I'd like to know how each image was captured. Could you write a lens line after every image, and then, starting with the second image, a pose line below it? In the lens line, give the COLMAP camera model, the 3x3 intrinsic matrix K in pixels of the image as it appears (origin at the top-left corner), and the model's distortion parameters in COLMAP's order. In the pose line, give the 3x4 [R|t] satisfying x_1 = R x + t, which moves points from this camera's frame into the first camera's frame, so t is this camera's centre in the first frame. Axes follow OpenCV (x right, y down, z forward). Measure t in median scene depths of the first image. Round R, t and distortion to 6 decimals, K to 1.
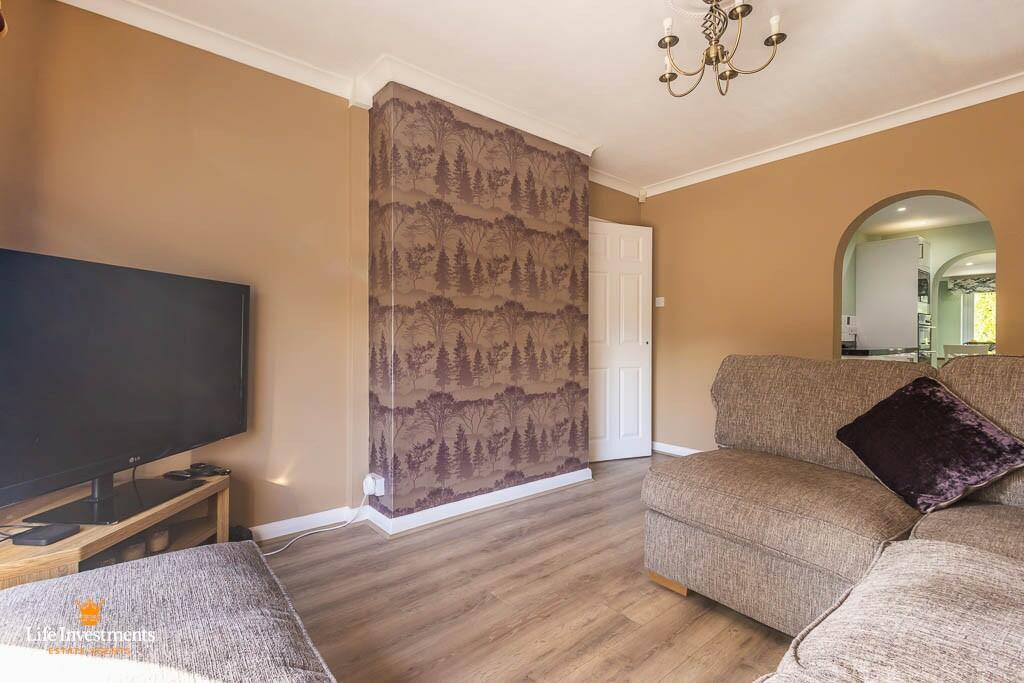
lens RADIAL K [[459.4, 0, 513.1], [0, 459.4, 338.5], [0, 0, 1]] dist [0.003431, 0.000048]
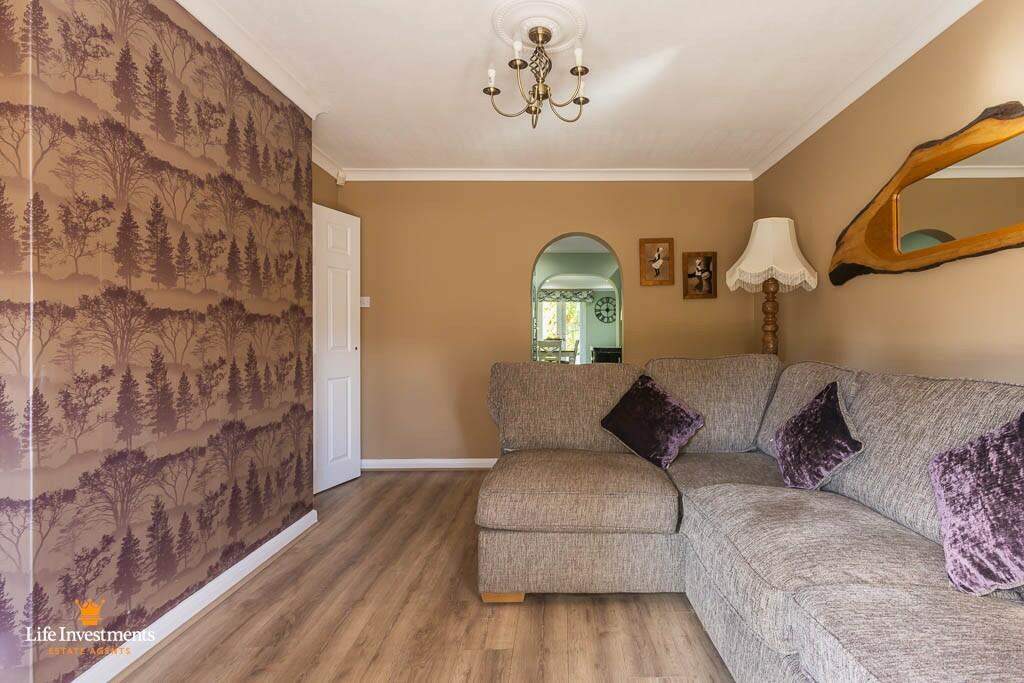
lens RADIAL K [[489.7, 0, 563.2], [0, 489.7, 329.3], [0, 0, 1]] dist [0.003657, -0.000521]
pose [[0.621185, 0.001224, 0.783663, -0.288253], [0.002673, 0.999990, -0.003680, -0.033219], [-0.783660, 0.004381, 0.621175, 0.158639]]
